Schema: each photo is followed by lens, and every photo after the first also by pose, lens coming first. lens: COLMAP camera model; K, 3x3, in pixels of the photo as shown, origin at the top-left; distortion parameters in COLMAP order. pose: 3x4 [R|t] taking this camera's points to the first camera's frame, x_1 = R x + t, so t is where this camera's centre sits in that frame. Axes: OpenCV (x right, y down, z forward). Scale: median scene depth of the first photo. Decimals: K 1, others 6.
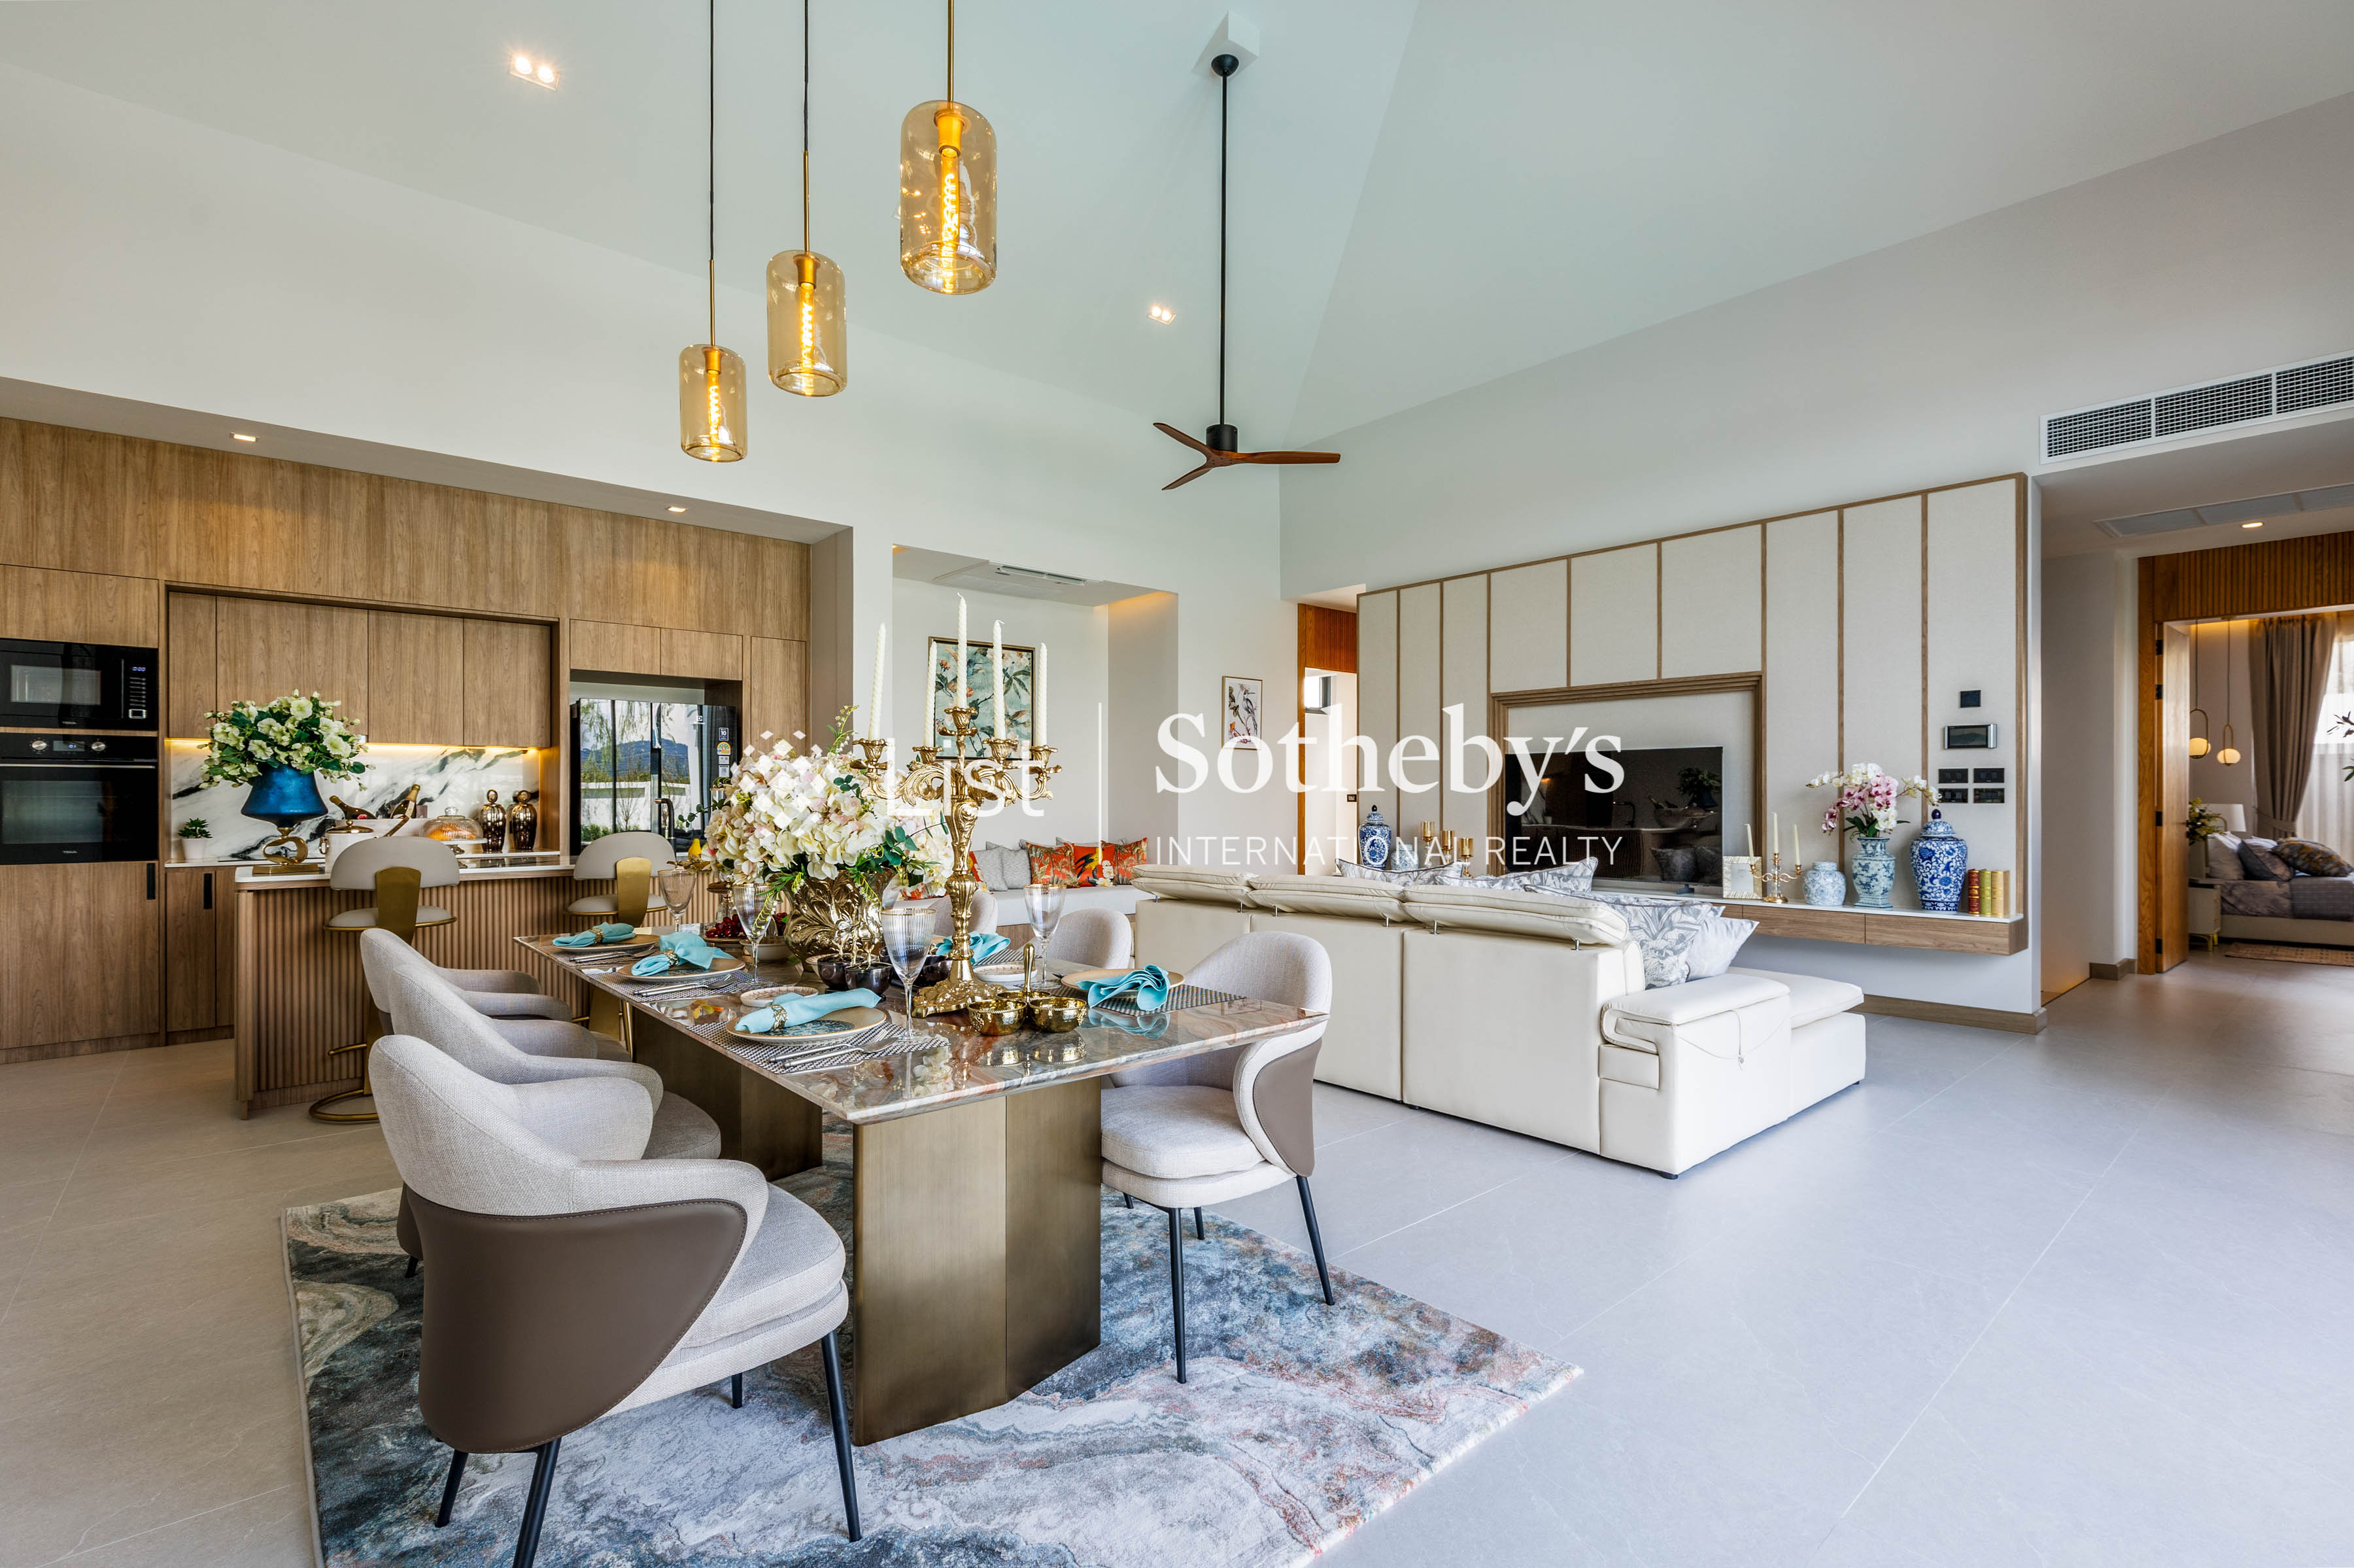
lens RADIAL K [[1074.9, 0, 1181.0], [0, 1074.9, 802.4], [0, 0, 1]] dist [-0.006308, 0.000369]
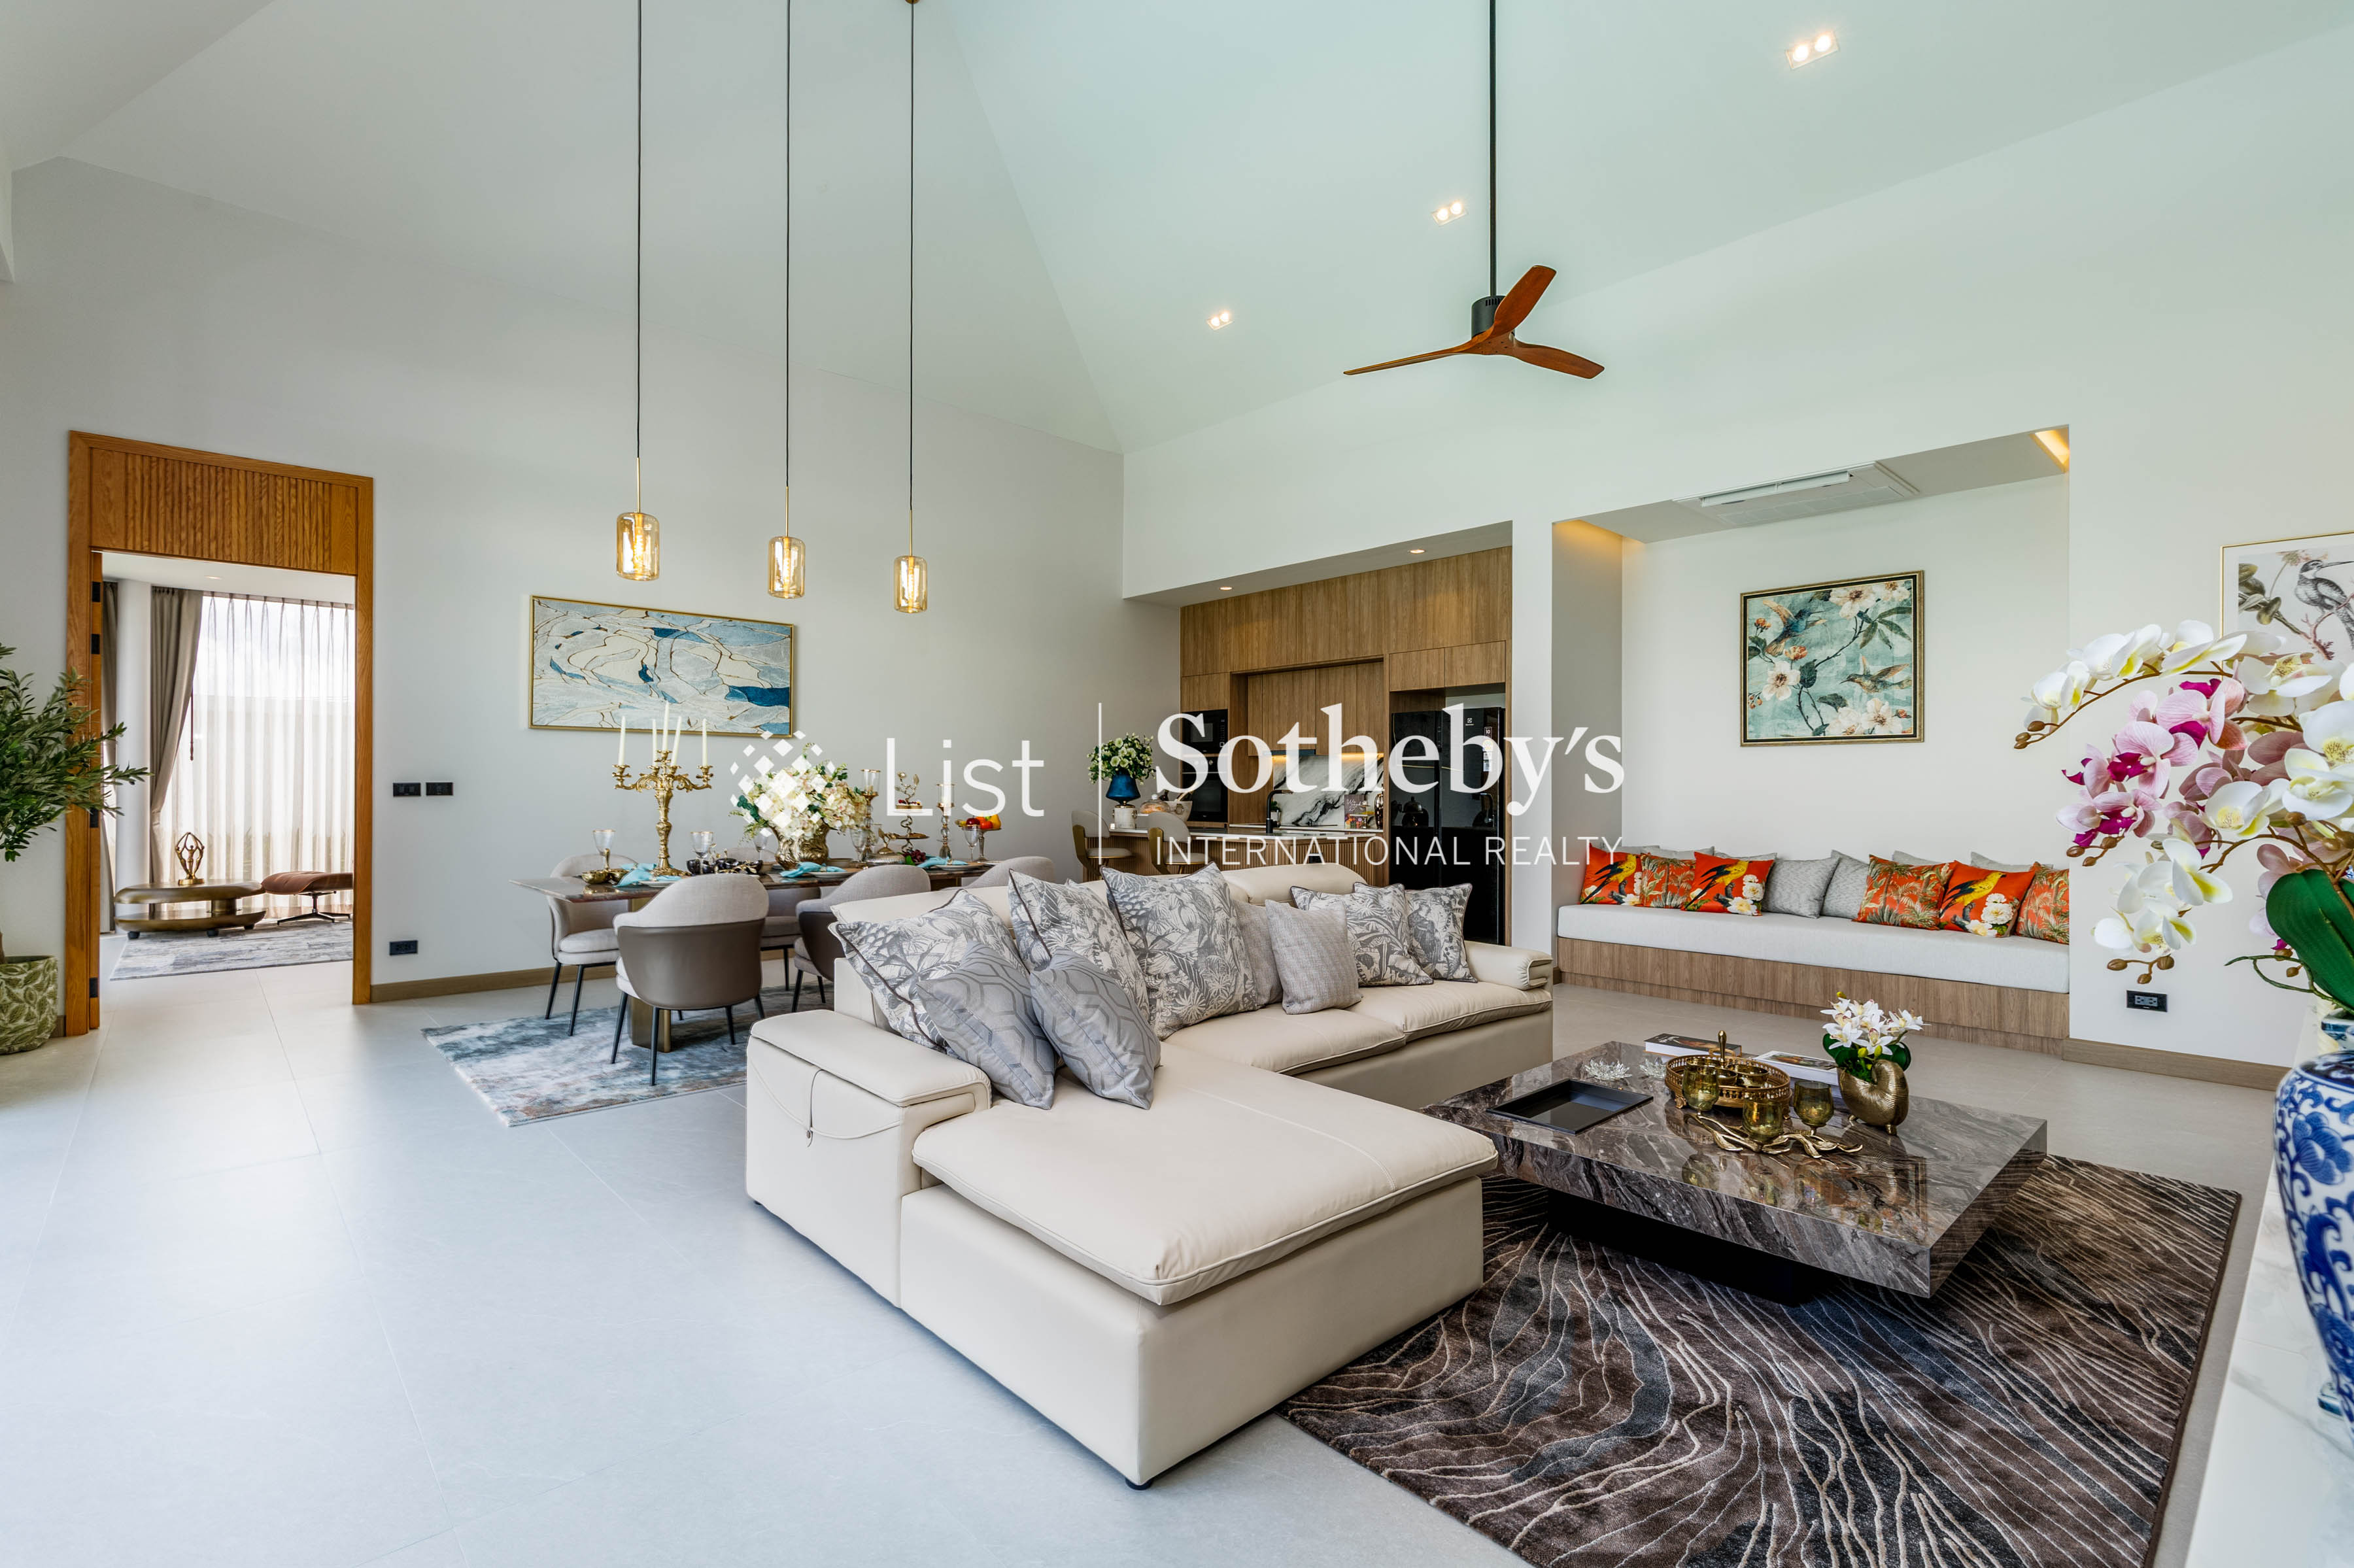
lens RADIAL K [[1071.0, 0, 1175.3], [0, 1071.0, 790.6], [0, 0, 1]] dist [-0.000669, 0.000302]
pose [[0.009612, 0.002852, -0.999950, 0.773091], [-0.006081, 0.999978, 0.002794, -0.005374], [0.999935, 0.006054, 0.009629, 0.755221]]
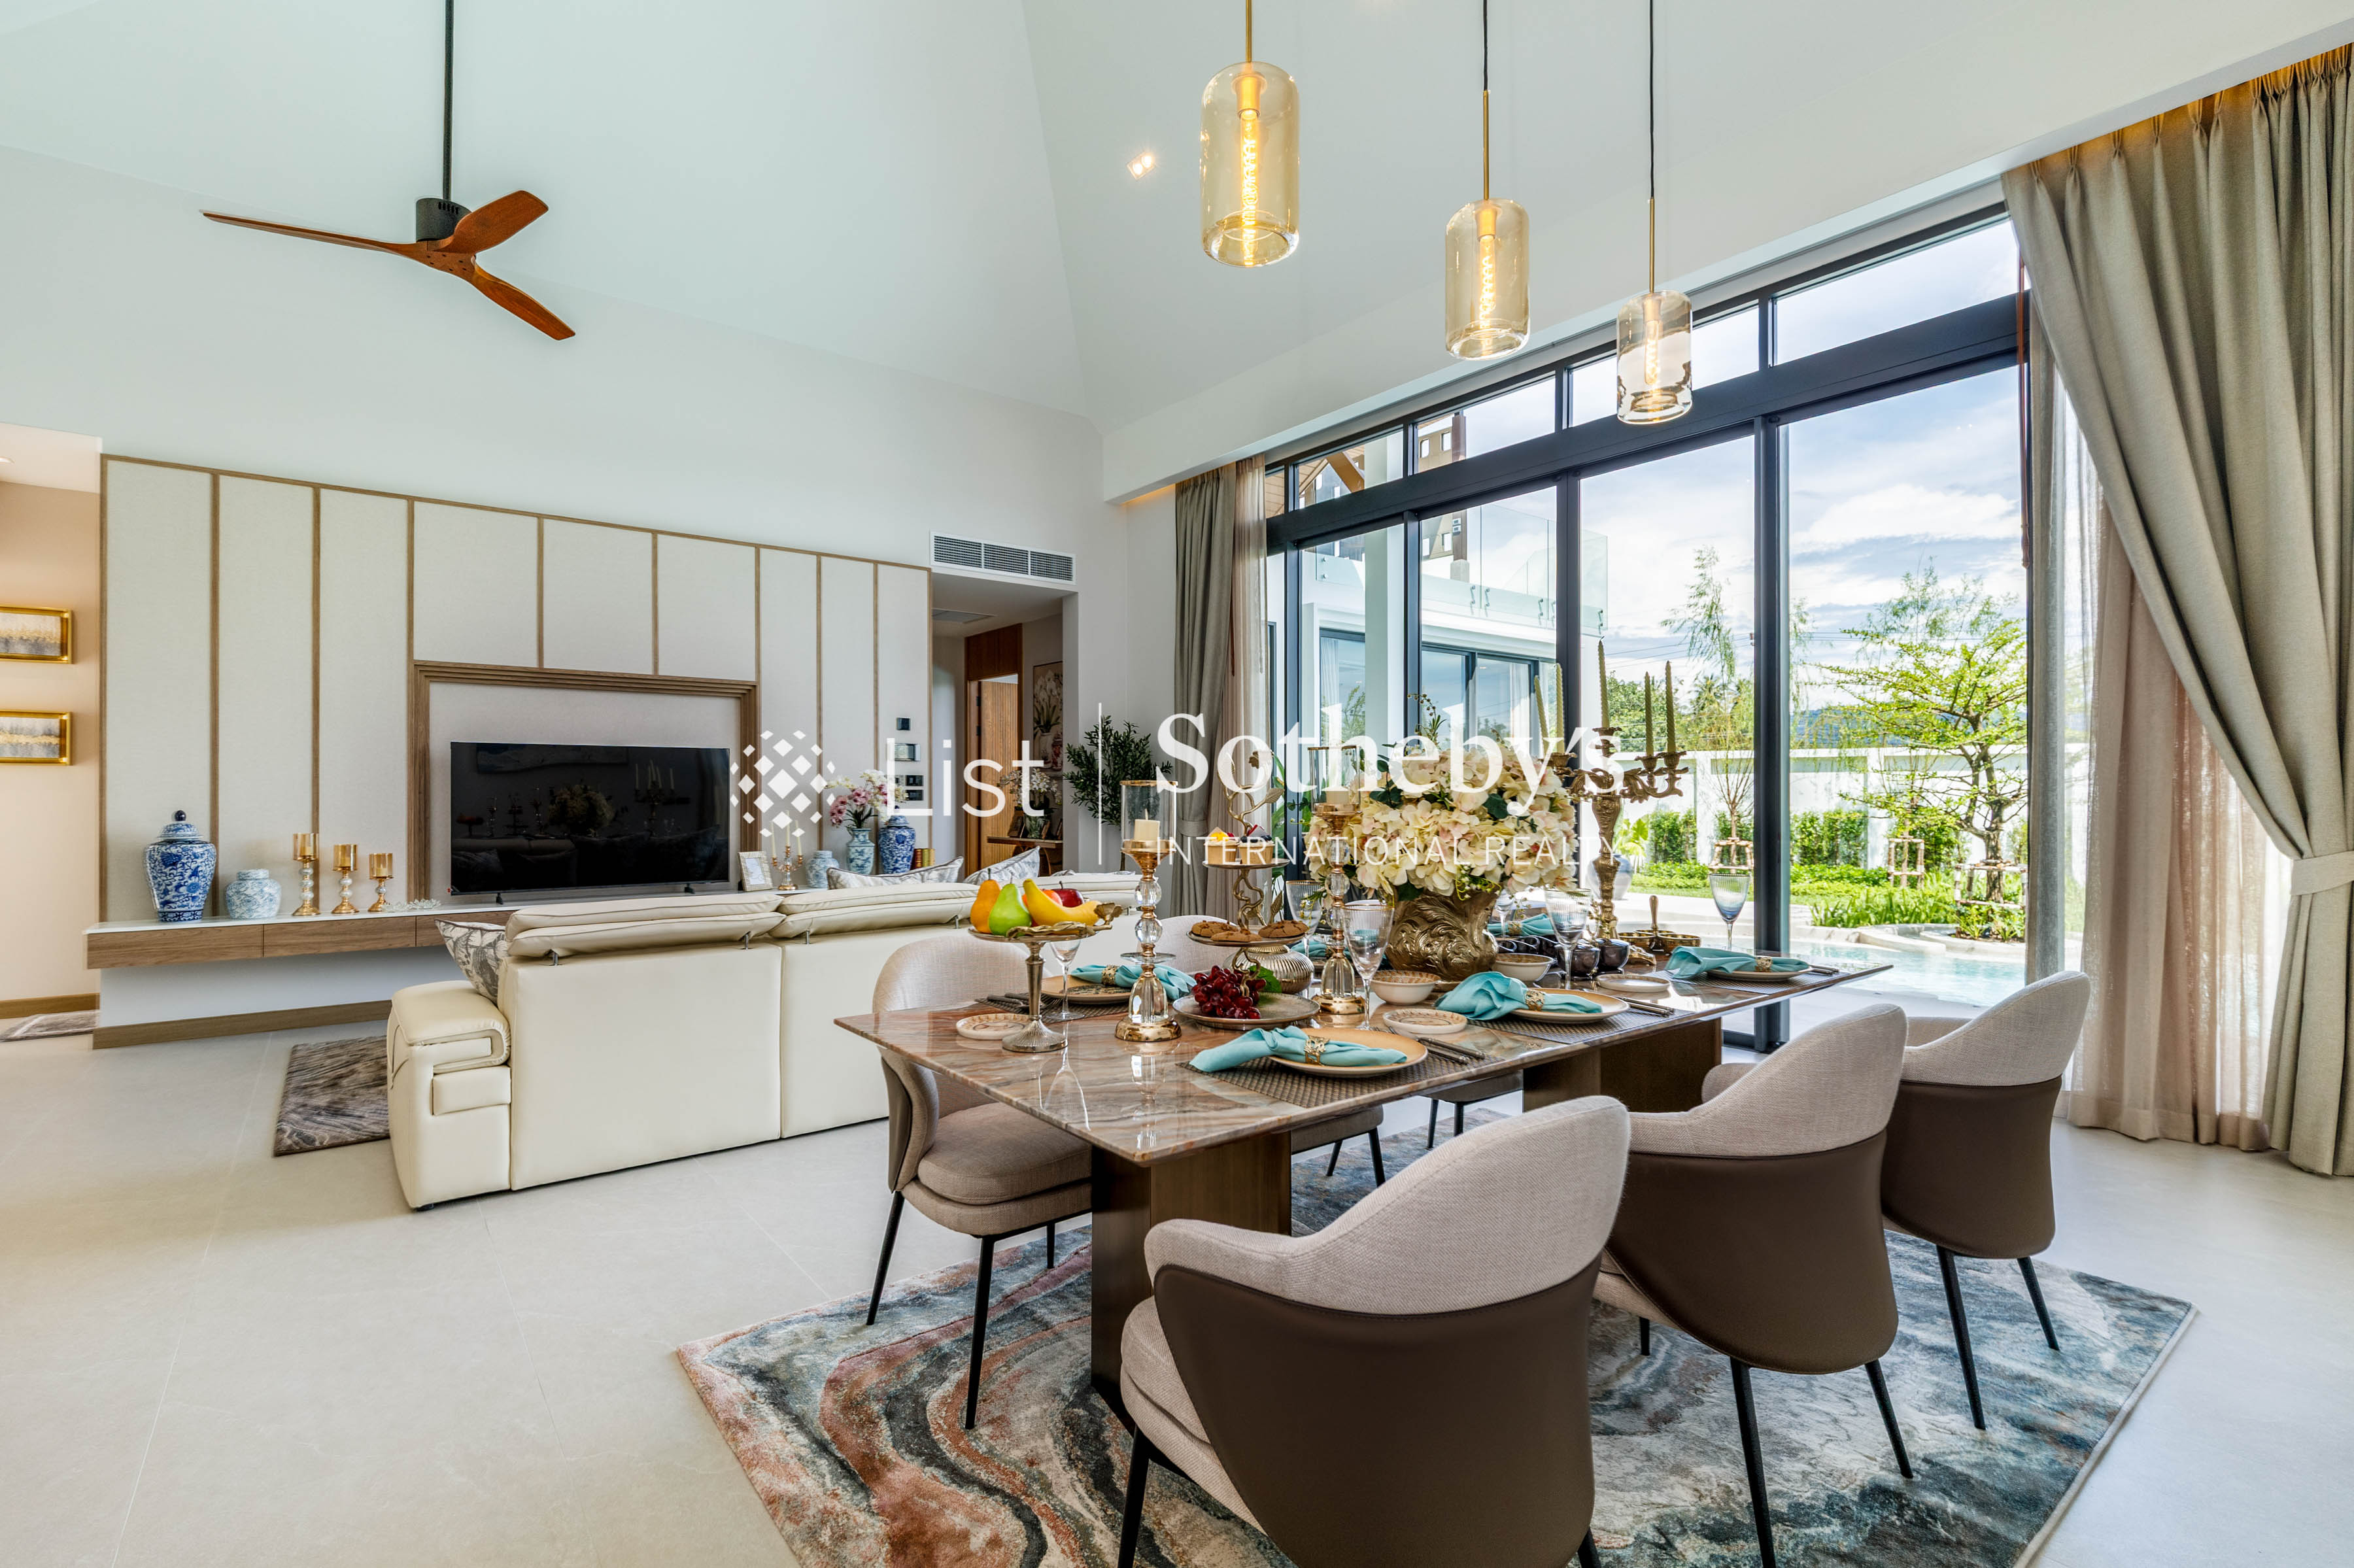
lens RADIAL K [[1075.4, 0, 1161.1], [0, 1075.4, 790.9], [0, 0, 1]] dist [-0.003132, -0.000393]
pose [[0.072968, 0.004702, 0.997323, -0.556297], [0.004203, 0.999979, -0.005022, -0.003557], [-0.997325, 0.004559, 0.072946, 0.538205]]
